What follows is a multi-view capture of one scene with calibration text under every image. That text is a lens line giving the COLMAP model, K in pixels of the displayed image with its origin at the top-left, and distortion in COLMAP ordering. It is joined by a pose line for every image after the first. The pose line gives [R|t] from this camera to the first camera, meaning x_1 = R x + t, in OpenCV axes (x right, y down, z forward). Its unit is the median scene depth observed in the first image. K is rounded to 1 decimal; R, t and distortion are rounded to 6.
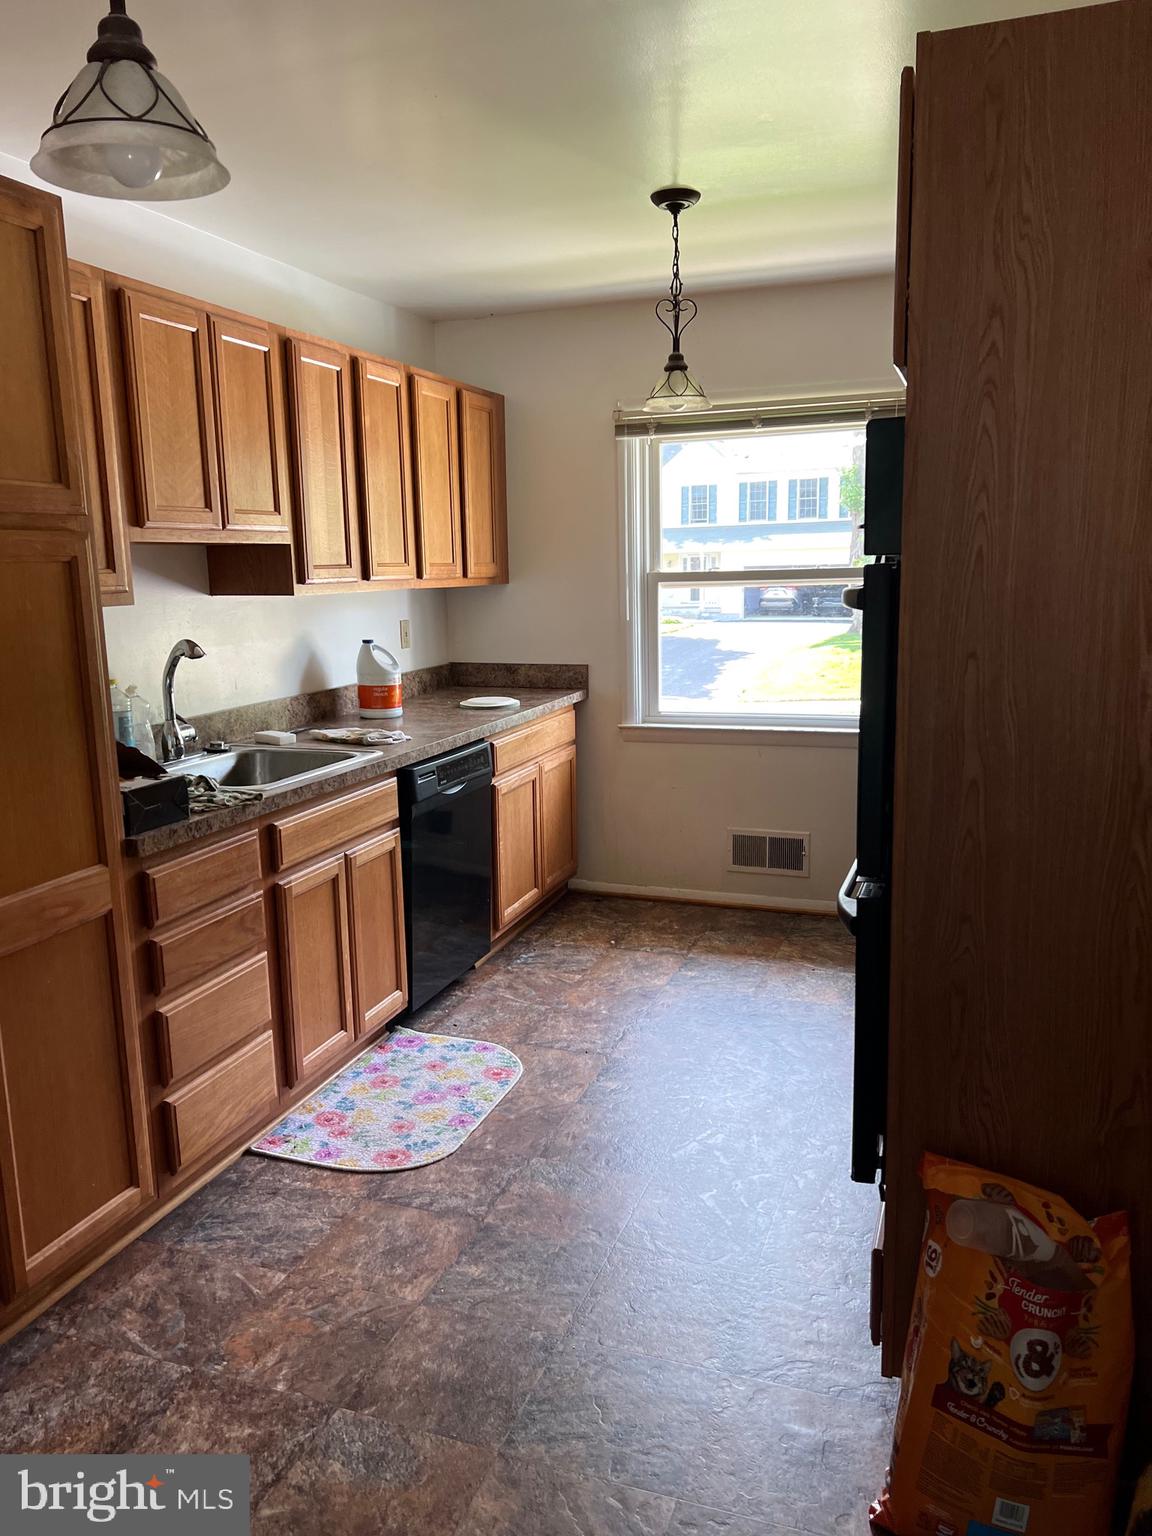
lens RADIAL K [[1152.7, 0, 586.9], [0, 1152.7, 754.7], [0, 0, 1]] dist [0.048401, -0.075228]
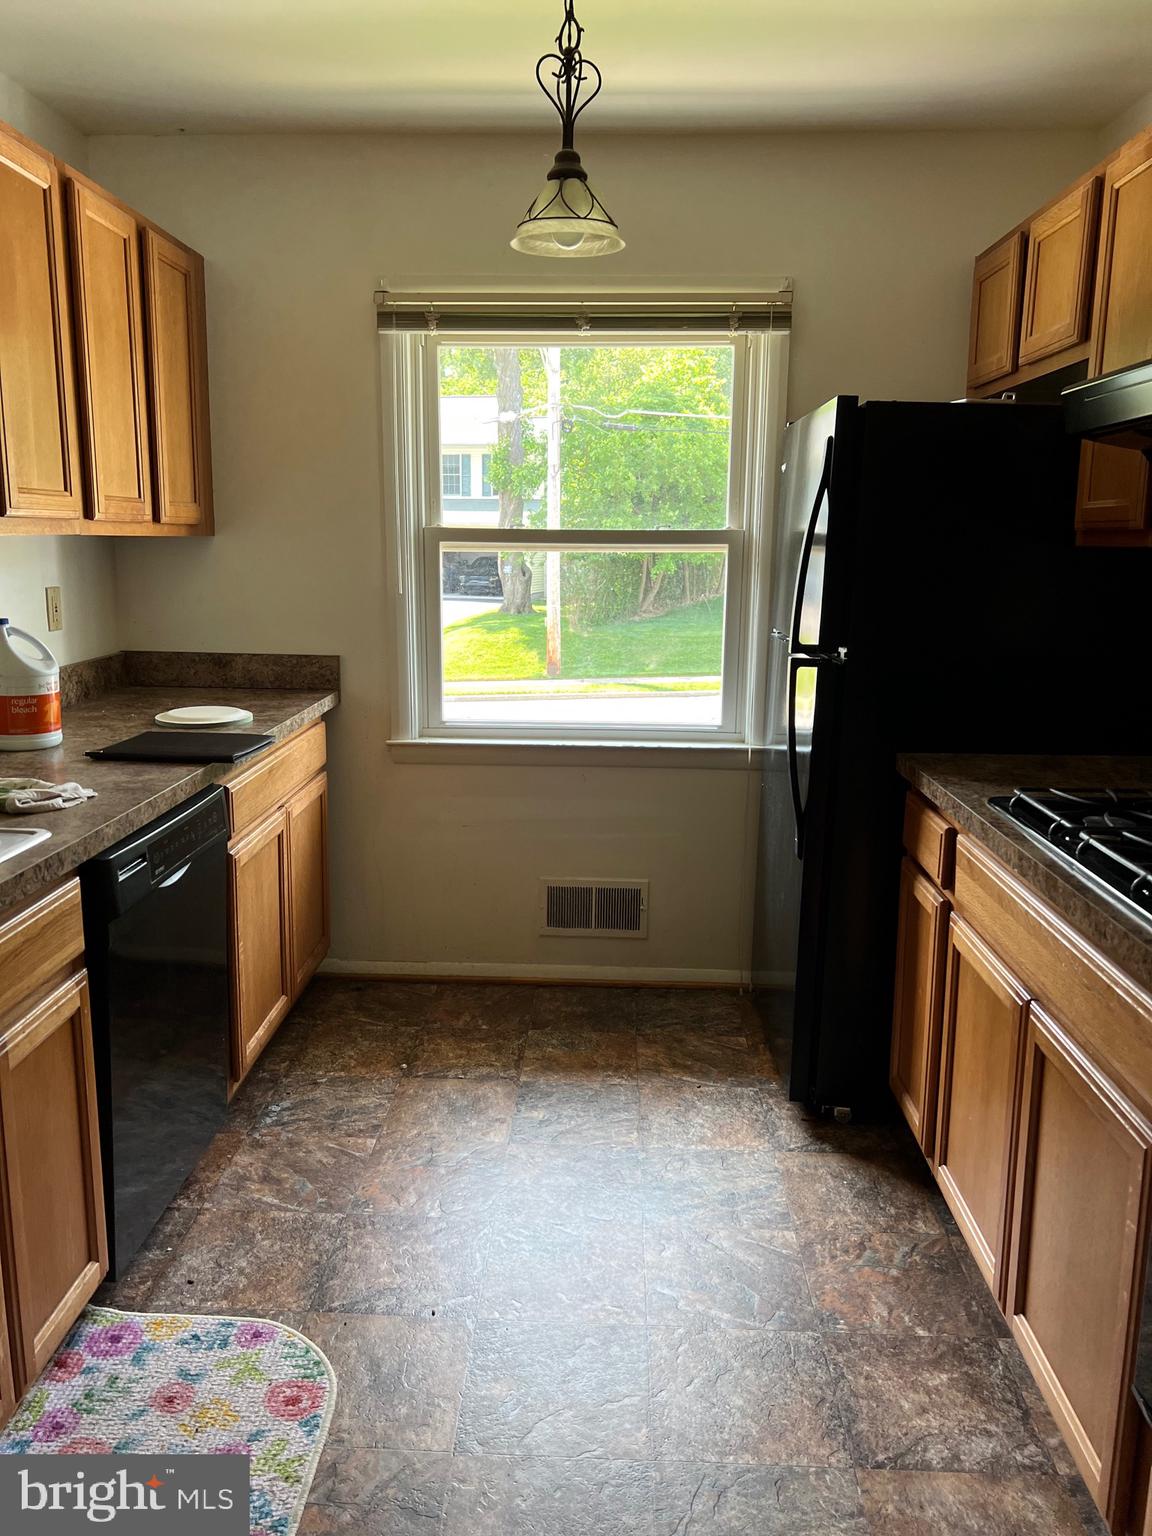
lens RADIAL K [[1152.7, 0, 581.2], [0, 1152.7, 746.5], [0, 0, 1]] dist [0.048401, -0.075228]
pose [[0.953270, -0.022713, 0.301263, -0.081765], [0.018896, 0.999700, 0.015579, -0.035830], [-0.301527, -0.009158, 0.953414, 0.326216]]
